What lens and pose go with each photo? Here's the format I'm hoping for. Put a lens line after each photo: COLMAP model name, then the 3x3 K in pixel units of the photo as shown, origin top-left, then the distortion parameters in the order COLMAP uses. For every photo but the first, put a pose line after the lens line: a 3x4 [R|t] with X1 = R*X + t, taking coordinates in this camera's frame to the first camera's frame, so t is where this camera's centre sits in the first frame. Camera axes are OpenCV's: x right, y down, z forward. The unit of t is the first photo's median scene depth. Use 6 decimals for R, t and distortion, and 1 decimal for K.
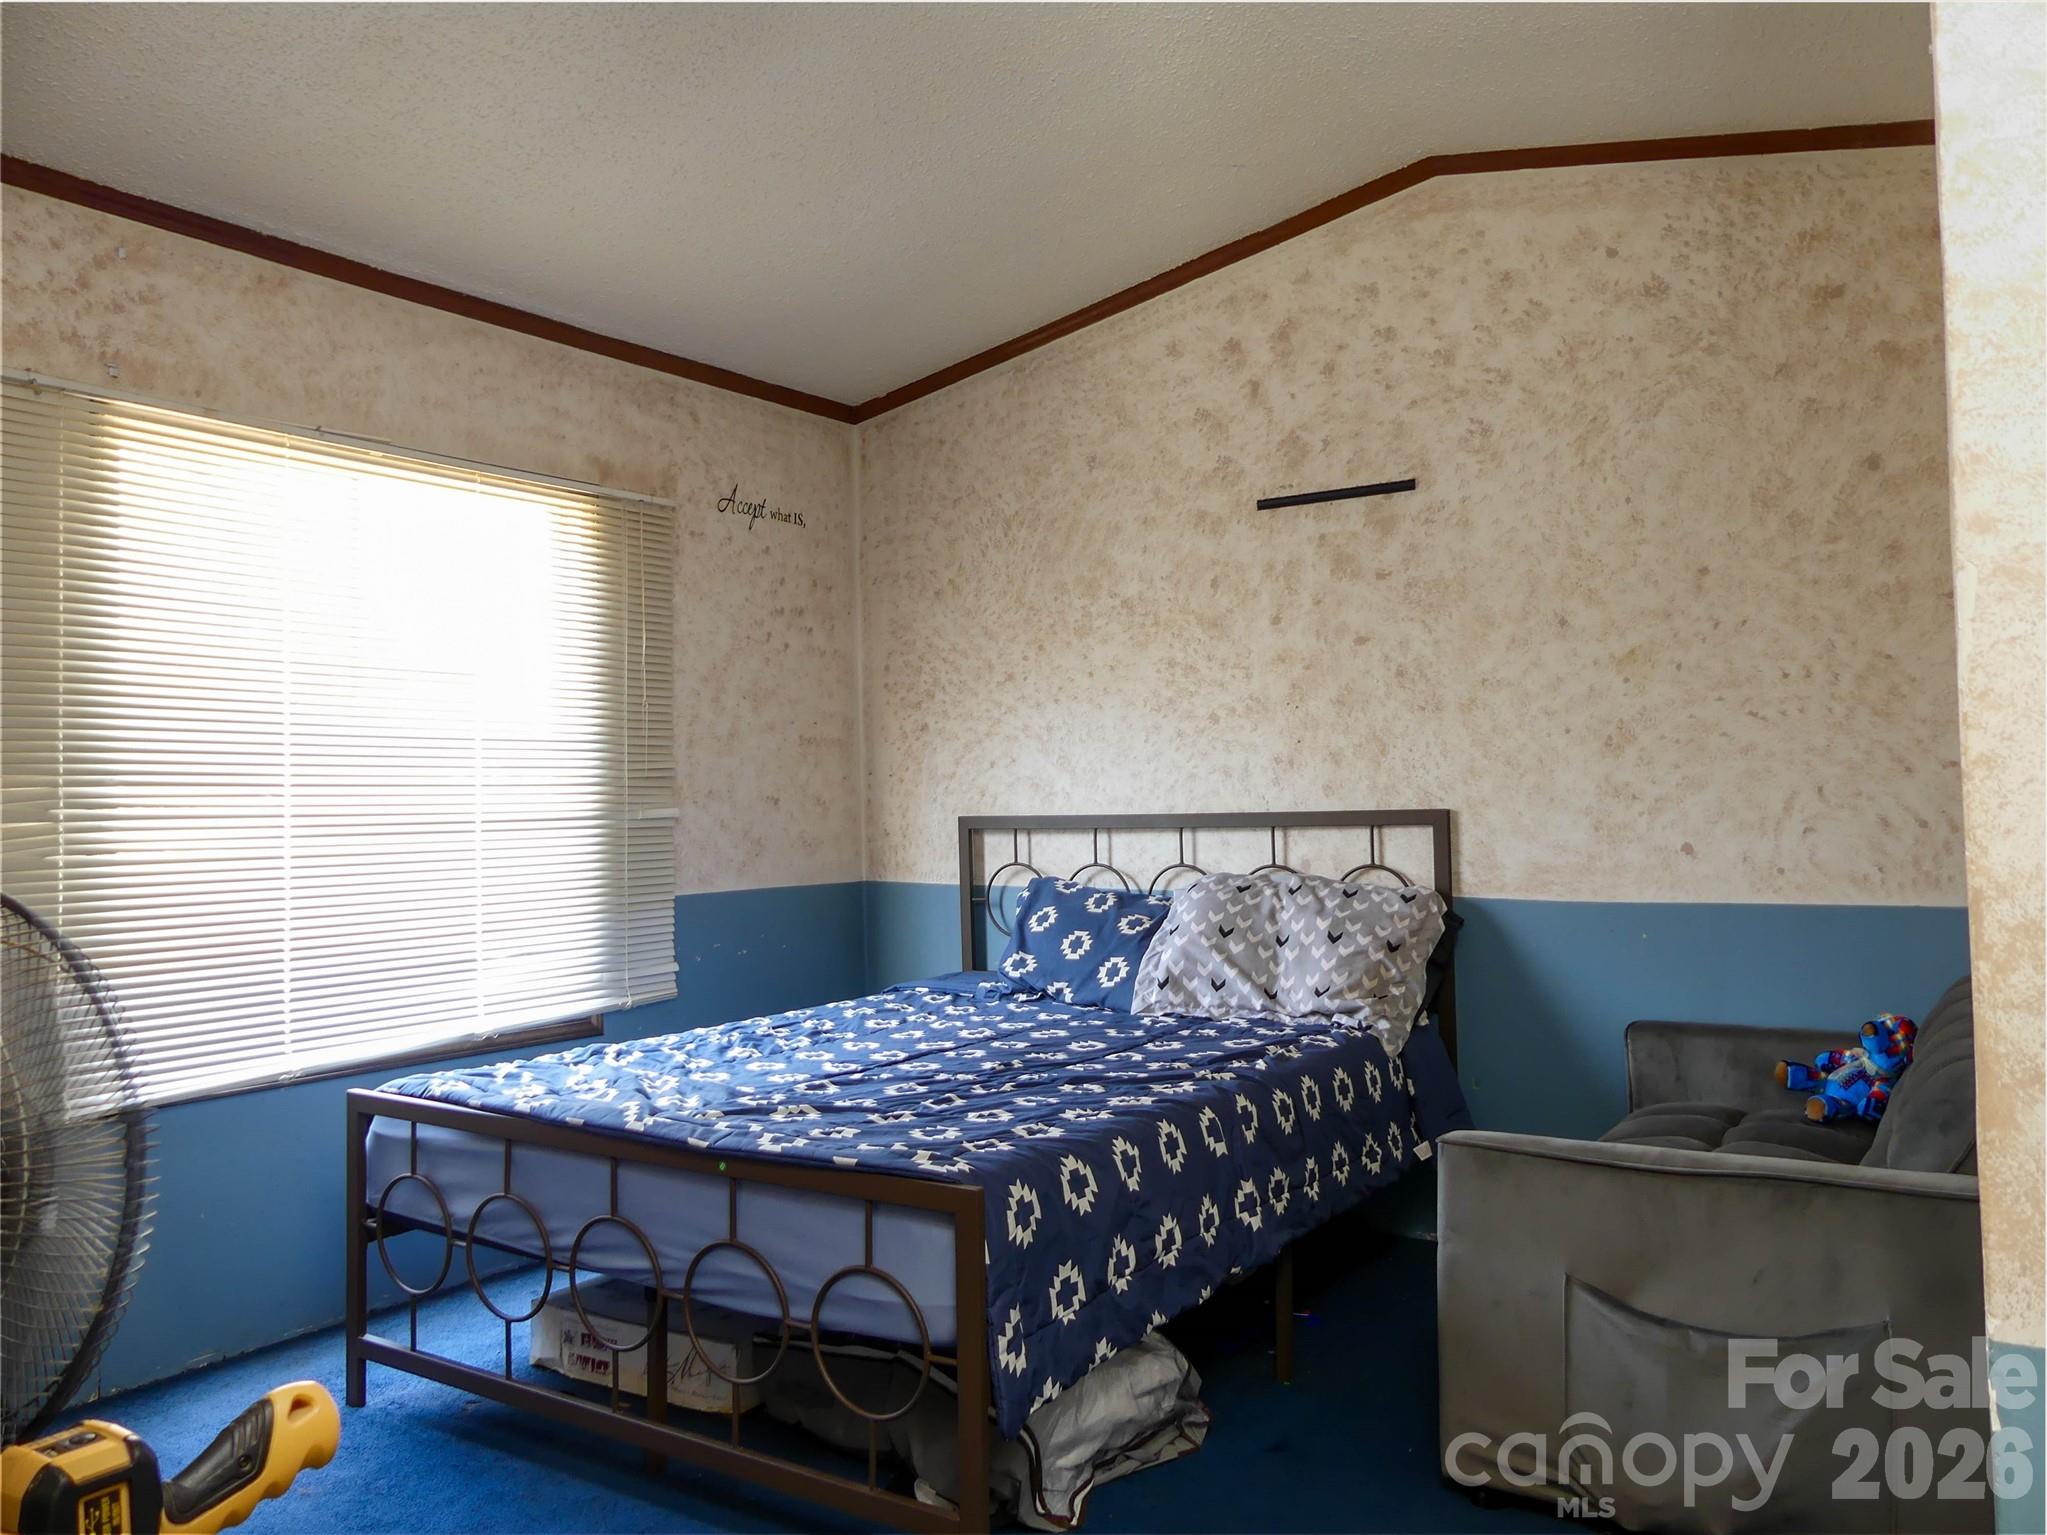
lens RADIAL K [[1520.0, 0, 1024.8], [0, 1520.0, 782.5], [0, 0, 1]] dist [-0.039769, 0.002422]
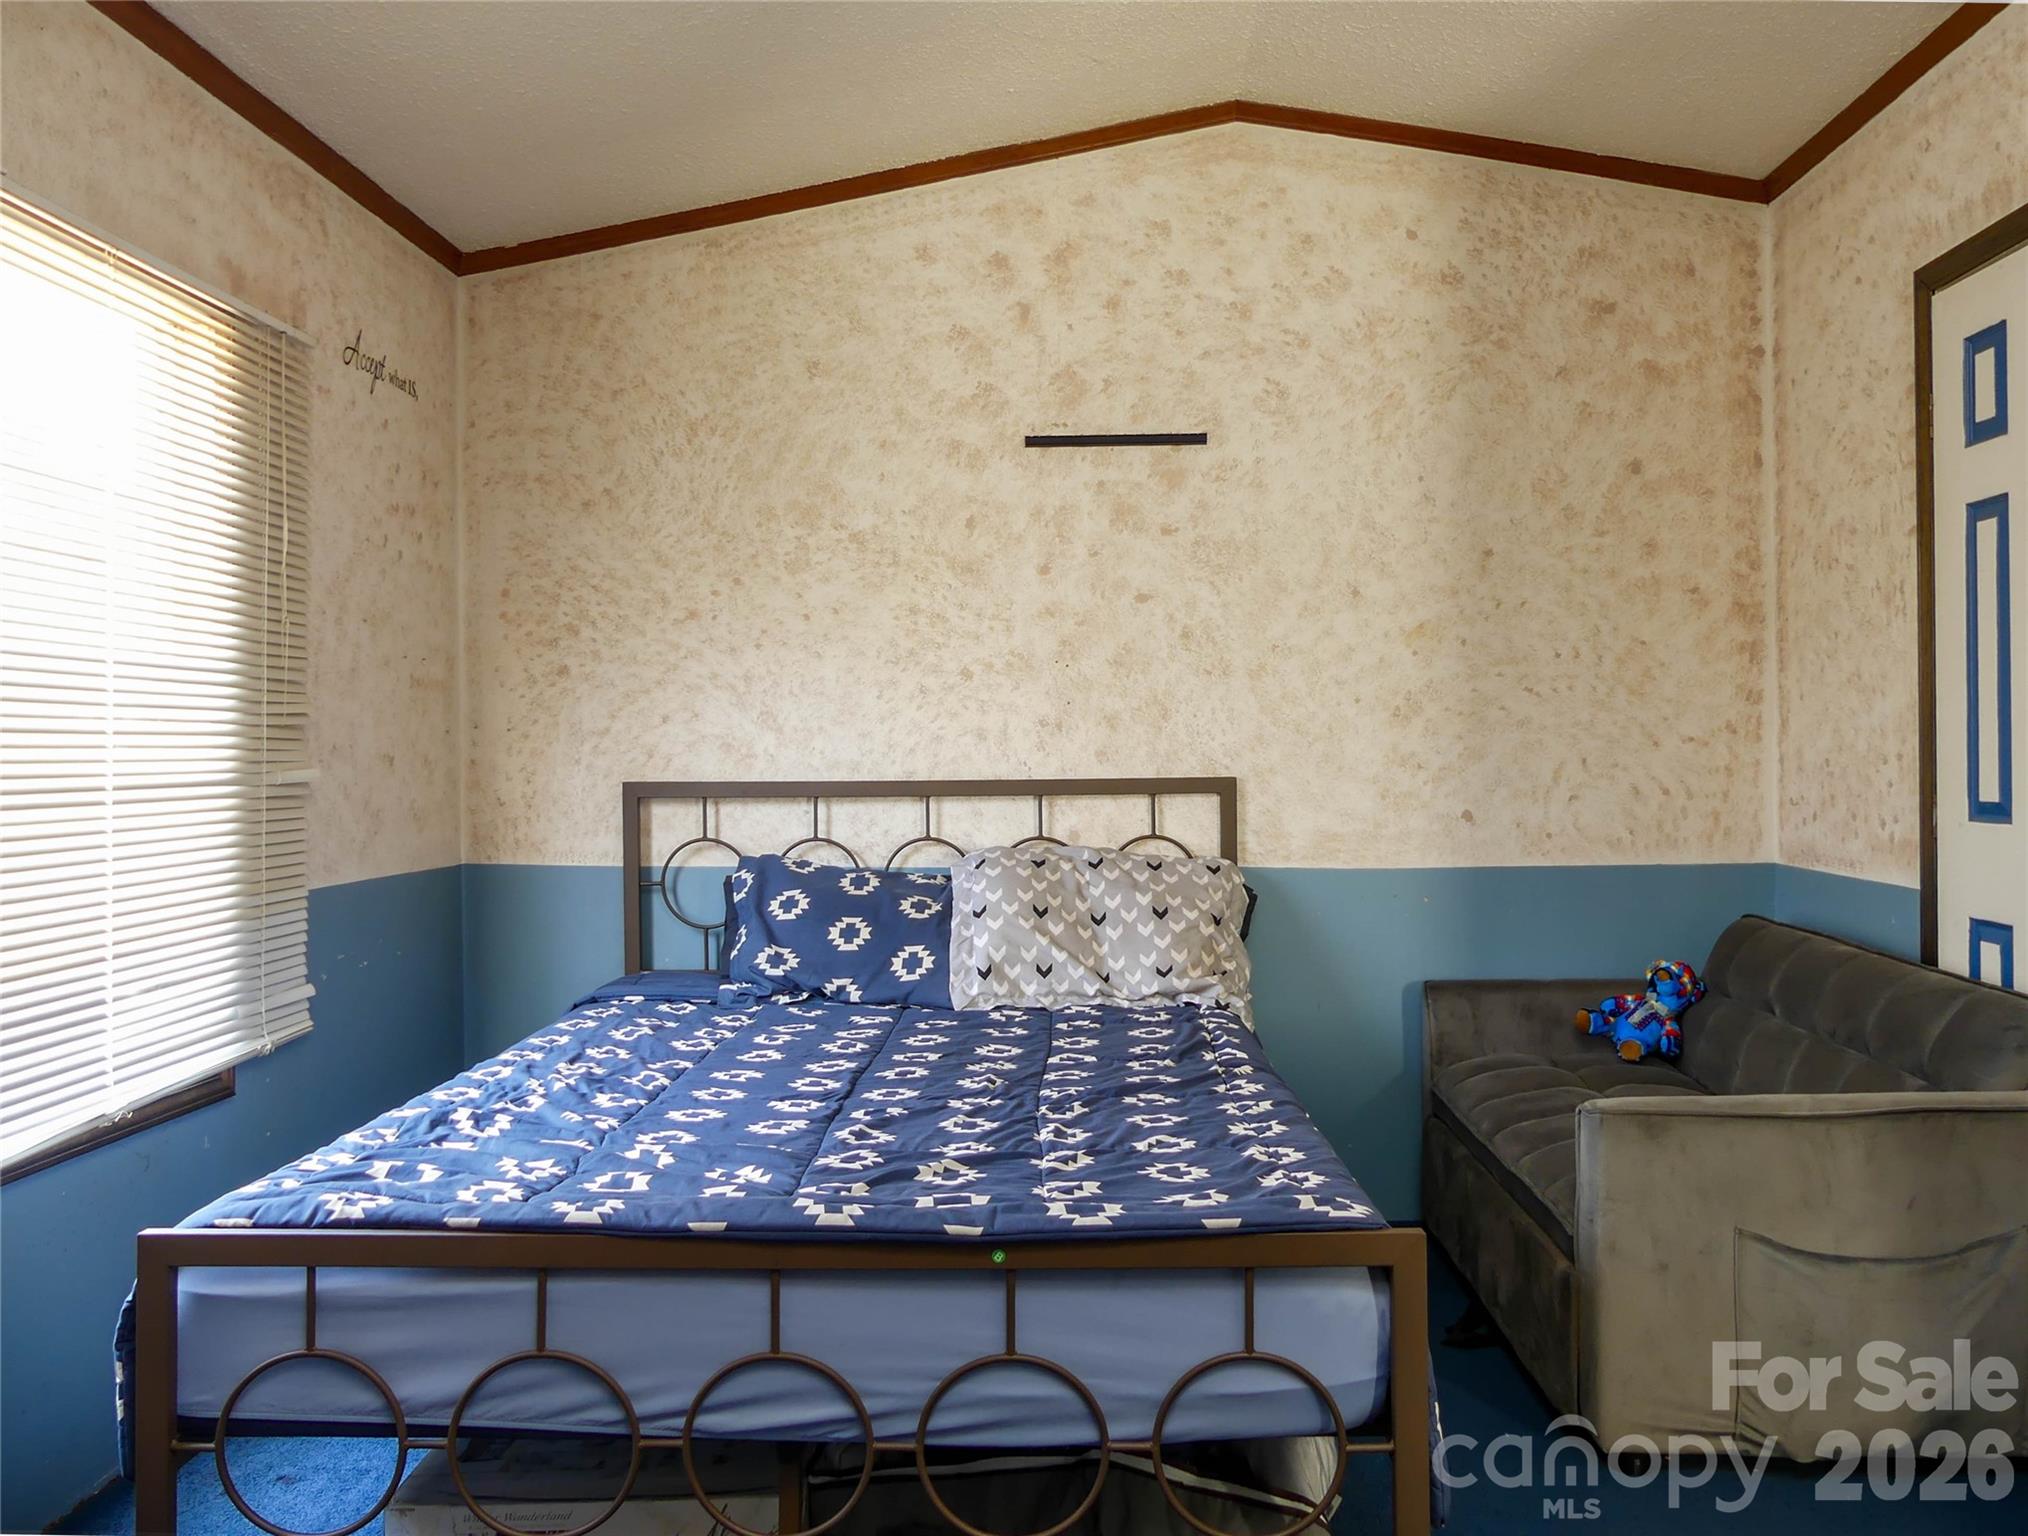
lens RADIAL K [[1560.1, 0, 1015.4], [0, 1560.1, 772.7], [0, 0, 1]] dist [-0.022637, -0.000345]
pose [[0.849673, 0.006684, 0.527268, -0.368570], [-0.014580, 0.999835, 0.010820, 0.006255], [-0.527109, -0.016881, 0.849630, 0.220773]]
